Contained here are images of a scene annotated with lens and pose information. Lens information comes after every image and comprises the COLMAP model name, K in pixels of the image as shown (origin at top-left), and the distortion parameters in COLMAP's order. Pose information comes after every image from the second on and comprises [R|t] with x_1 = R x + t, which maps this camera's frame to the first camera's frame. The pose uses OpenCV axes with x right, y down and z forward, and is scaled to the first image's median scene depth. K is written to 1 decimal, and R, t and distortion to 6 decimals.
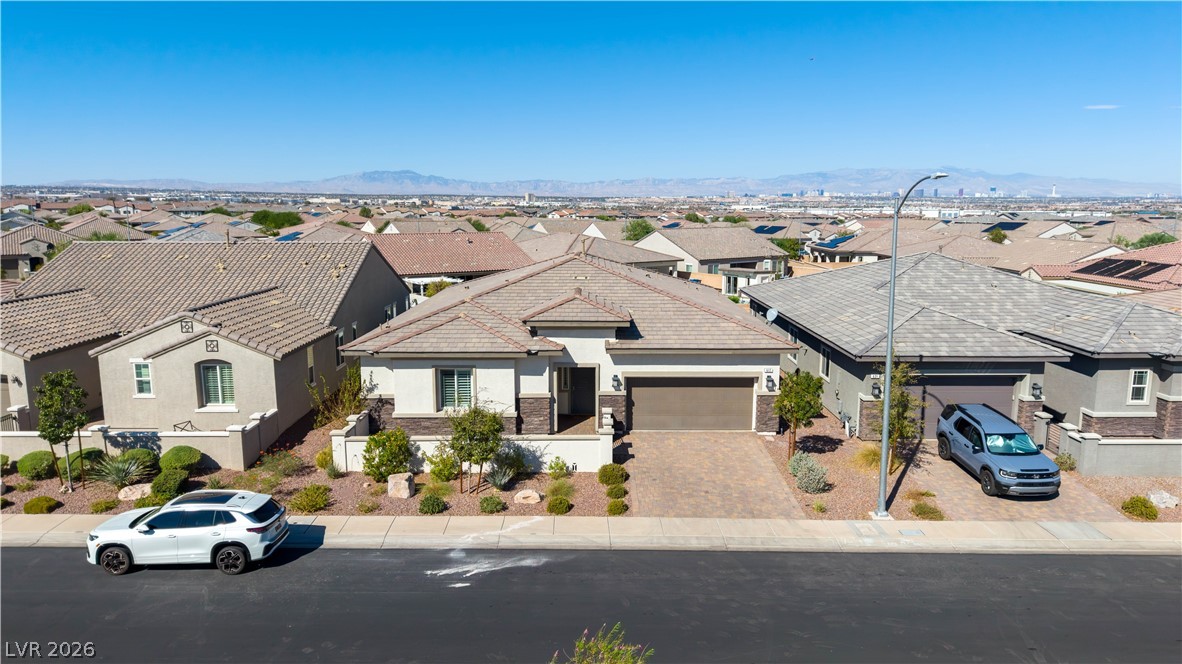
lens RADIAL K [[792.2, 0, 591.2], [0, 792.2, 324.1], [0, 0, 1]] dist [0.024253, -0.026107]
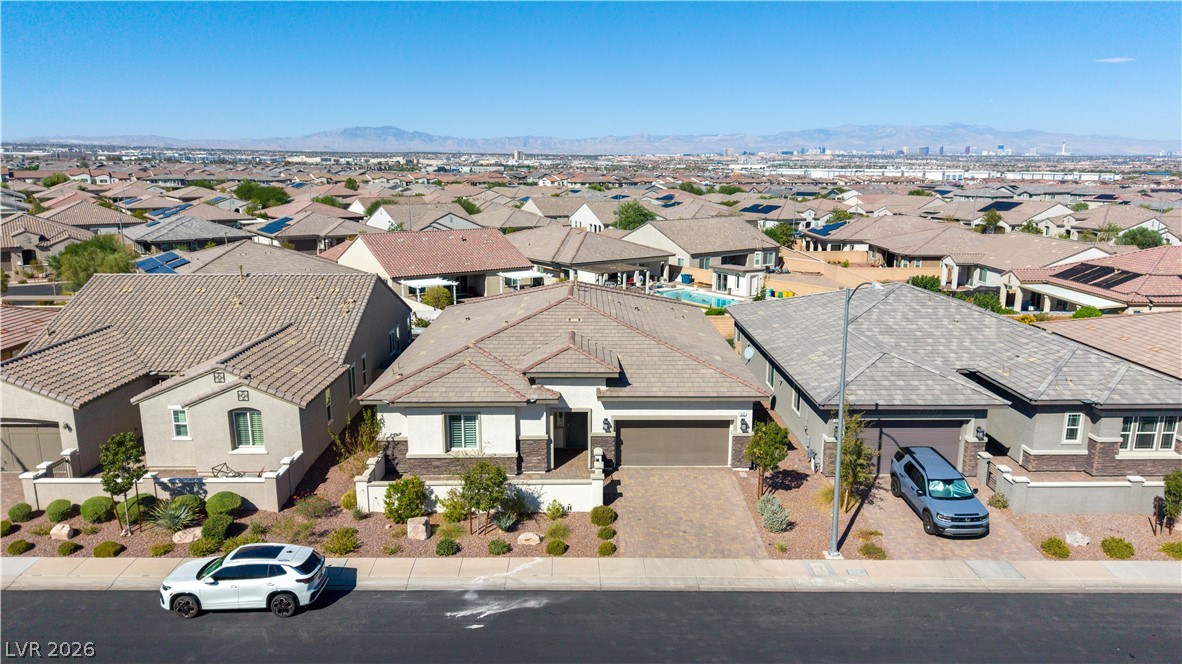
lens RADIAL K [[817.8, 0, 591.0], [0, 817.8, 332.0], [0, 0, 1]] dist [0.030225, -0.037721]
pose [[0.999959, -0.001475, 0.008935, -0.000314], [0.000990, 0.998535, 0.054099, -0.124283], [-0.009001, -0.054088, 0.998496, -0.148193]]
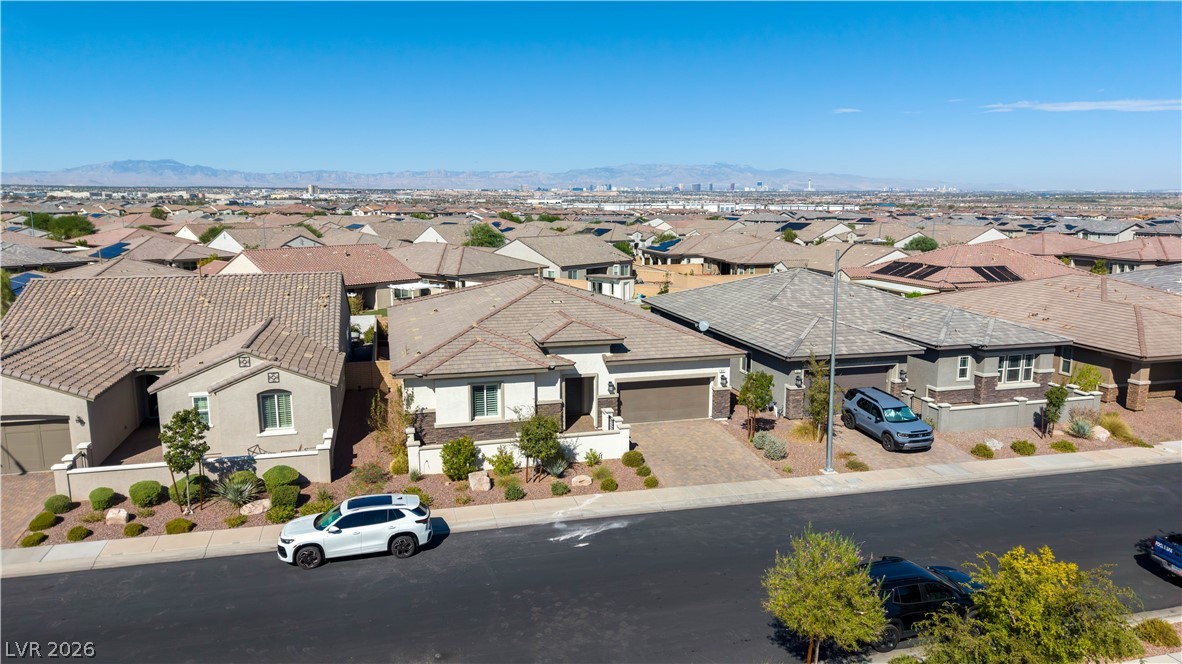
lens RADIAL K [[790.0, 0, 591.0], [0, 790.0, 322.9], [0, 0, 1]] dist [0.047412, -0.058670]
pose [[0.967482, -0.040858, 0.249617, -0.320603], [0.039113, 0.999163, 0.011947, -0.047055], [-0.249896, -0.001796, 0.968271, -0.219234]]
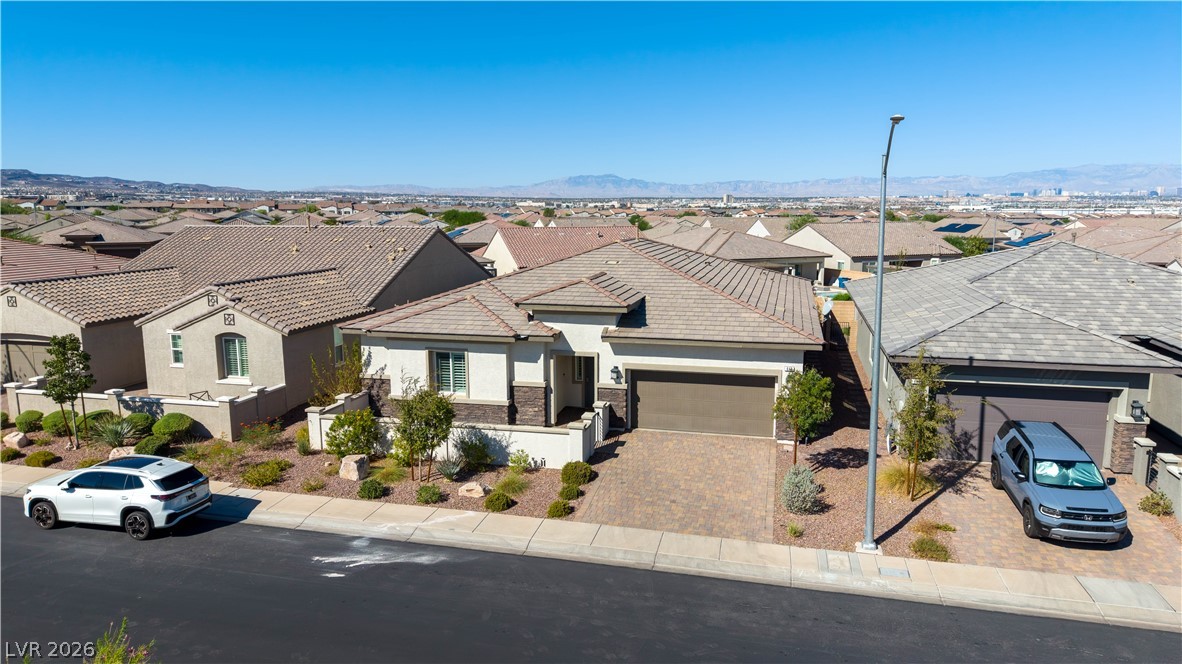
lens RADIAL K [[792.2, 0, 591.2], [0, 792.2, 324.1], [0, 0, 1]] dist [0.024253, -0.026107]
pose [[0.969662, 0.032823, -0.242237, 0.230126], [-0.033355, 0.999442, 0.001907, 0.015874], [0.242164, 0.006230, 0.970215, 0.114417]]
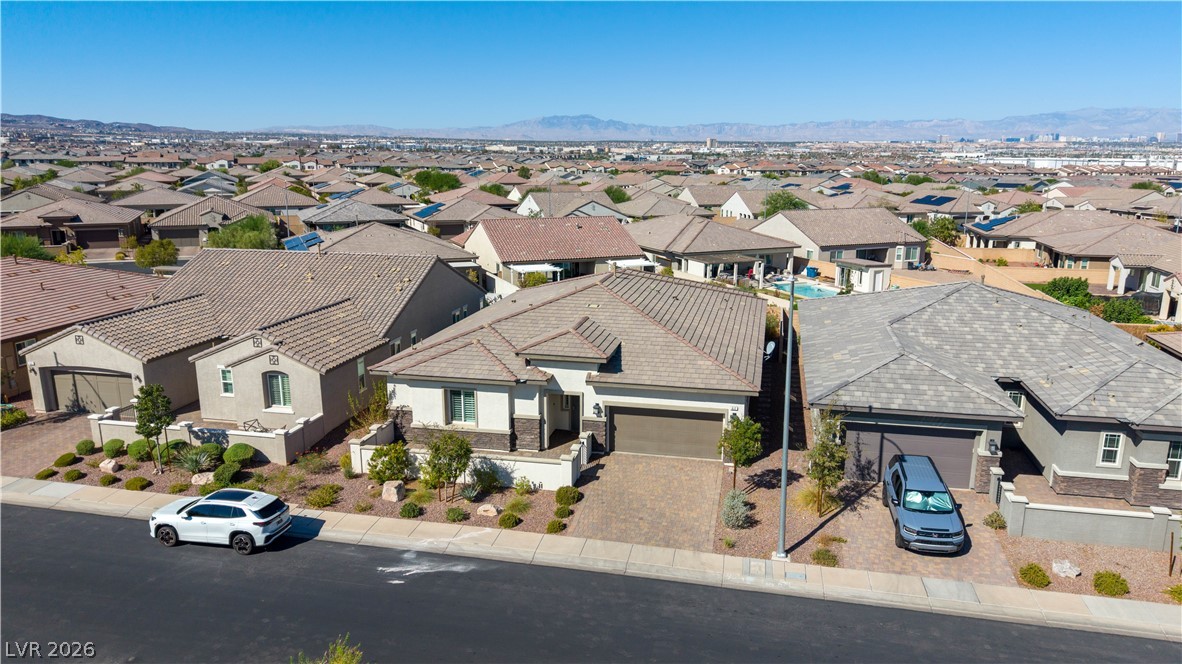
lens RADIAL K [[829.1, 0, 591.0], [0, 829.1, 339.0], [0, 0, 1]] dist [0.039888, -0.049391]
pose [[0.976284, 0.049329, -0.210798, 0.276751], [-0.033860, 0.996504, 0.076372, -0.121541], [0.213829, -0.067423, 0.974542, -0.154046]]
